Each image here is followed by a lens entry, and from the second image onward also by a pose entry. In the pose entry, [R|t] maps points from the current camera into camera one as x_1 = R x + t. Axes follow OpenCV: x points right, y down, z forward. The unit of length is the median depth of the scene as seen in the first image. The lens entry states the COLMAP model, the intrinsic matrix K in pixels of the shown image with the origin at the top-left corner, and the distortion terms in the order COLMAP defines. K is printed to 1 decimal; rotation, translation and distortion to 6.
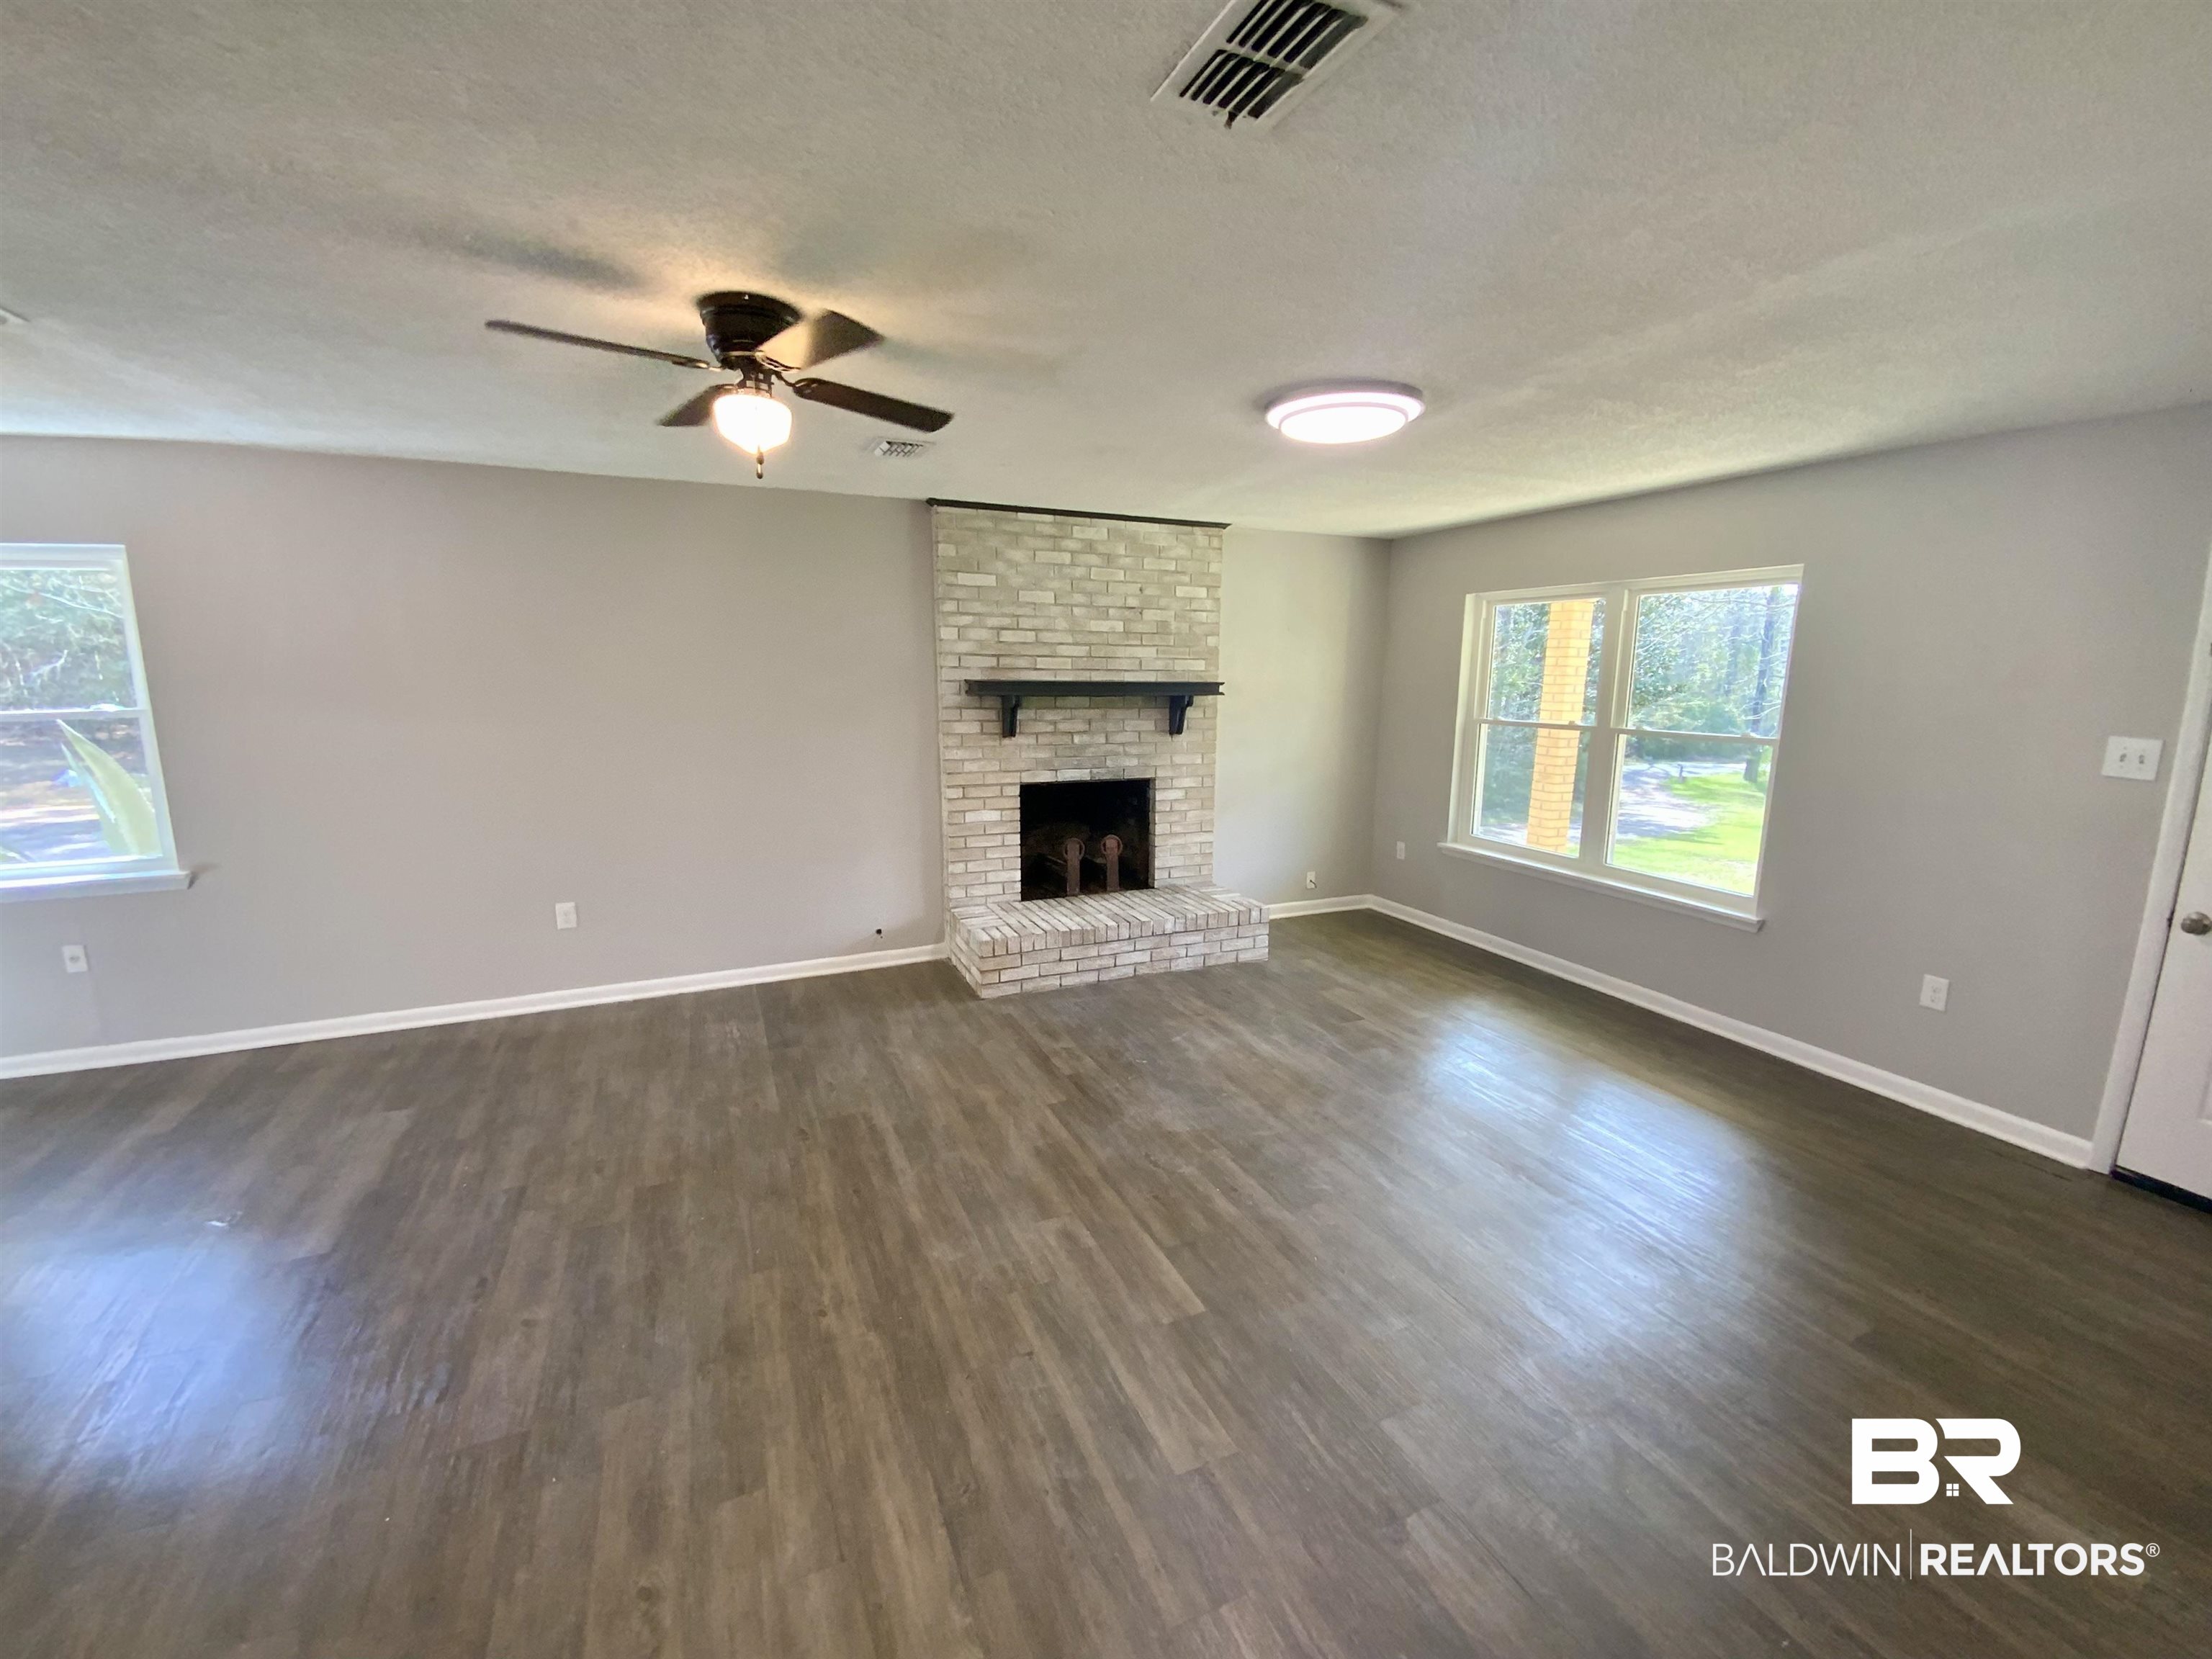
lens RADIAL K [[906.2, 0, 1096.4], [0, 906.2, 825.9], [0, 0, 1]] dist [-0.001900, -0.003190]
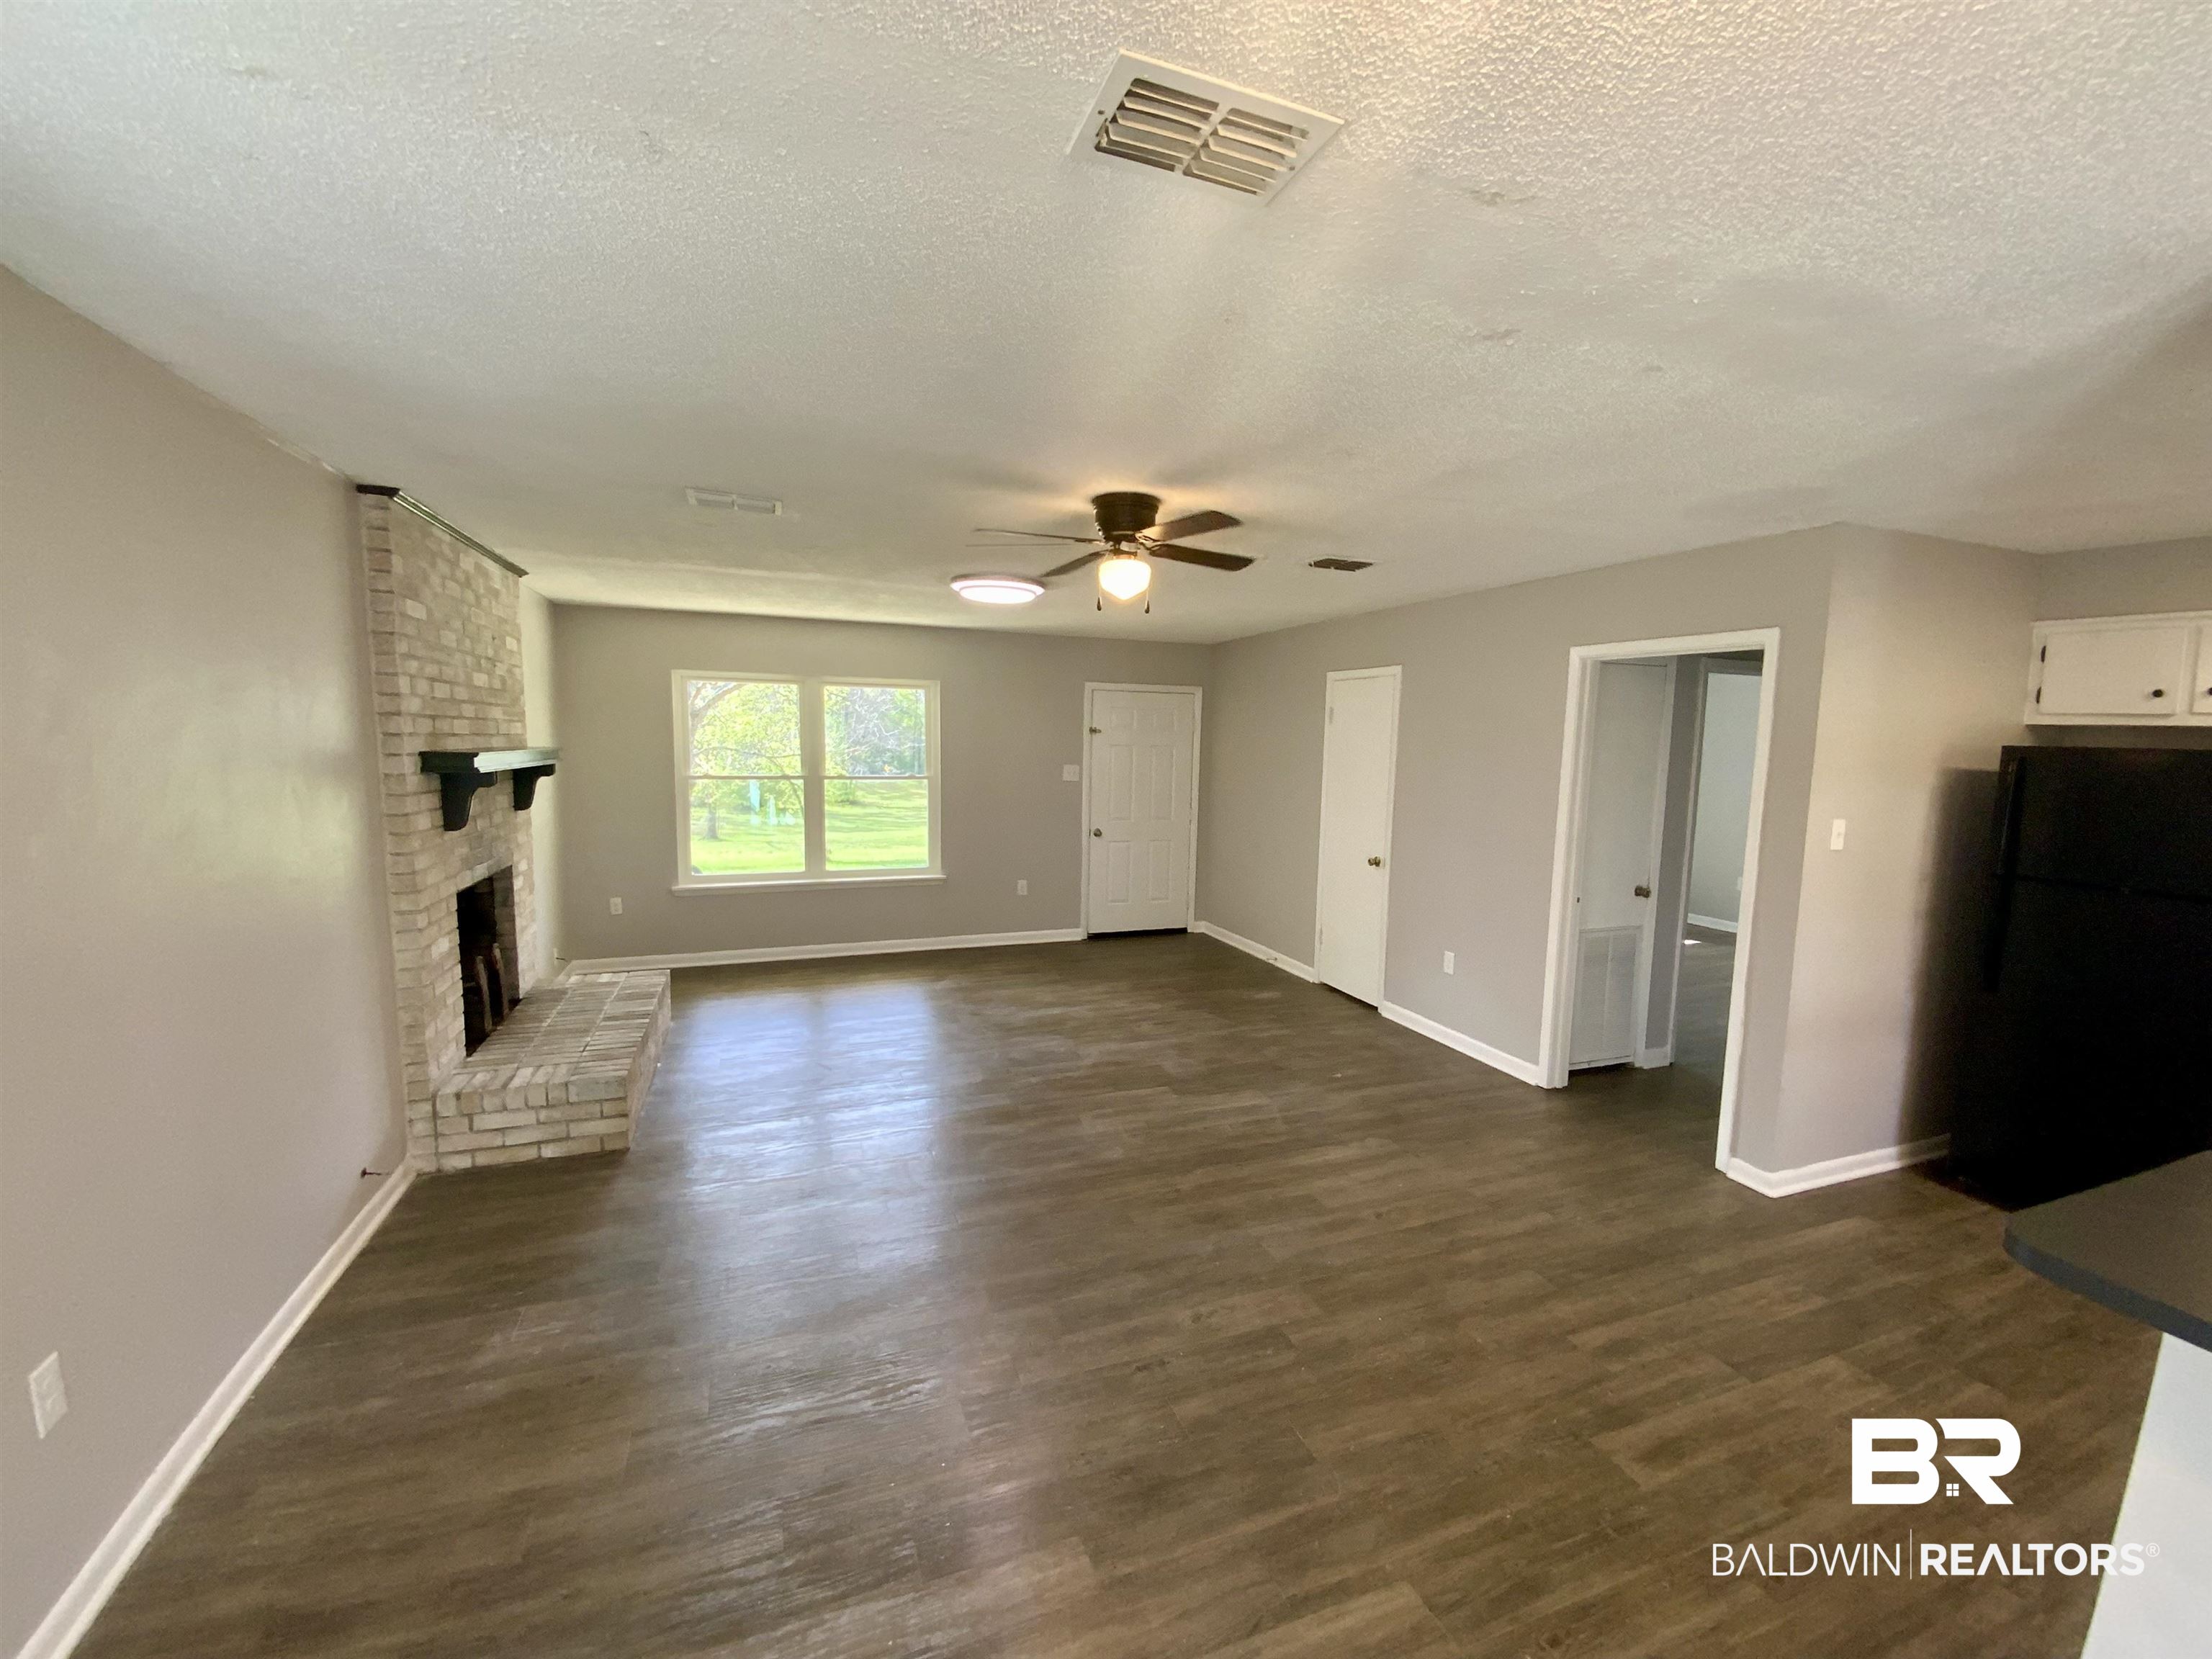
lens RADIAL K [[906.2, 0, 1109.3], [0, 906.2, 828.9], [0, 0, 1]] dist [-0.001900, -0.003190]
pose [[0.045686, -0.106451, 0.993268, -1.397324], [0.156503, 0.982791, 0.098130, -0.153577], [-0.986620, 0.150966, 0.061560, 0.776093]]
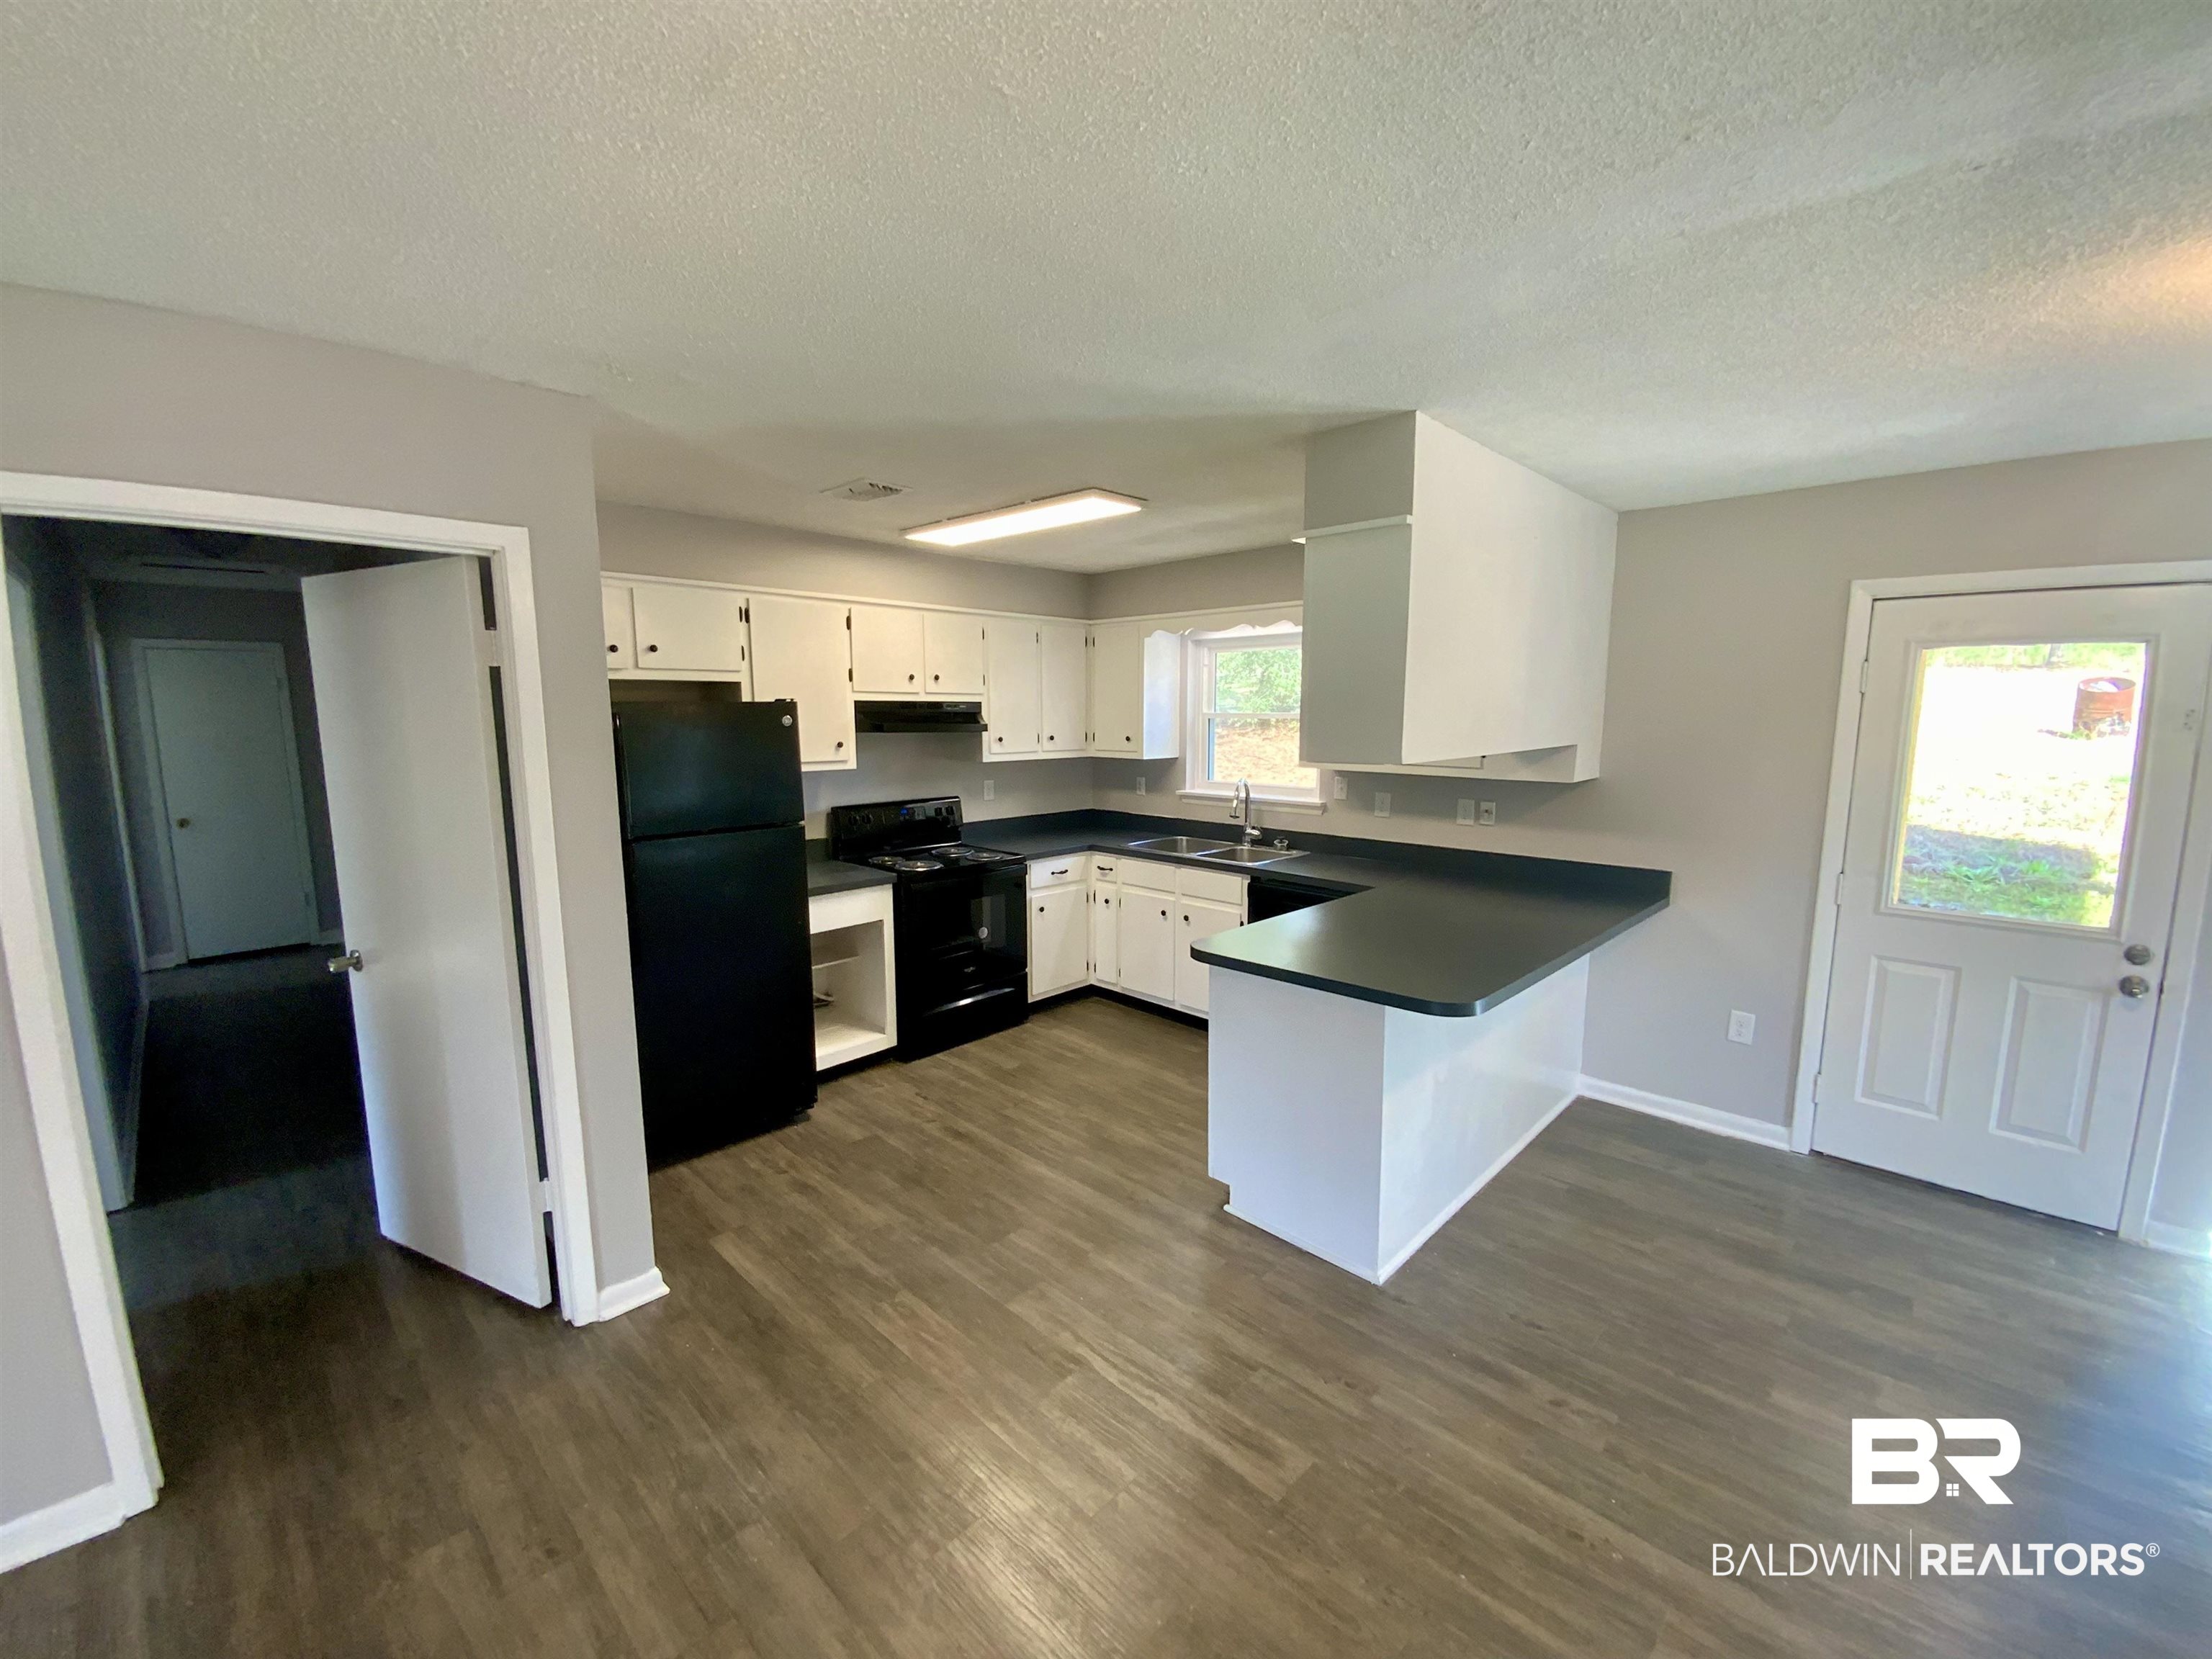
lens RADIAL K [[906.2, 0, 1085.3], [0, 906.2, 825.8], [0, 0, 1]] dist [-0.001900, -0.003190]
pose [[-0.926843, 0.050800, -0.371997, -0.281303], [-0.064272, 0.954710, 0.290512, -0.170436], [0.369908, 0.293168, -0.881601, 0.892250]]
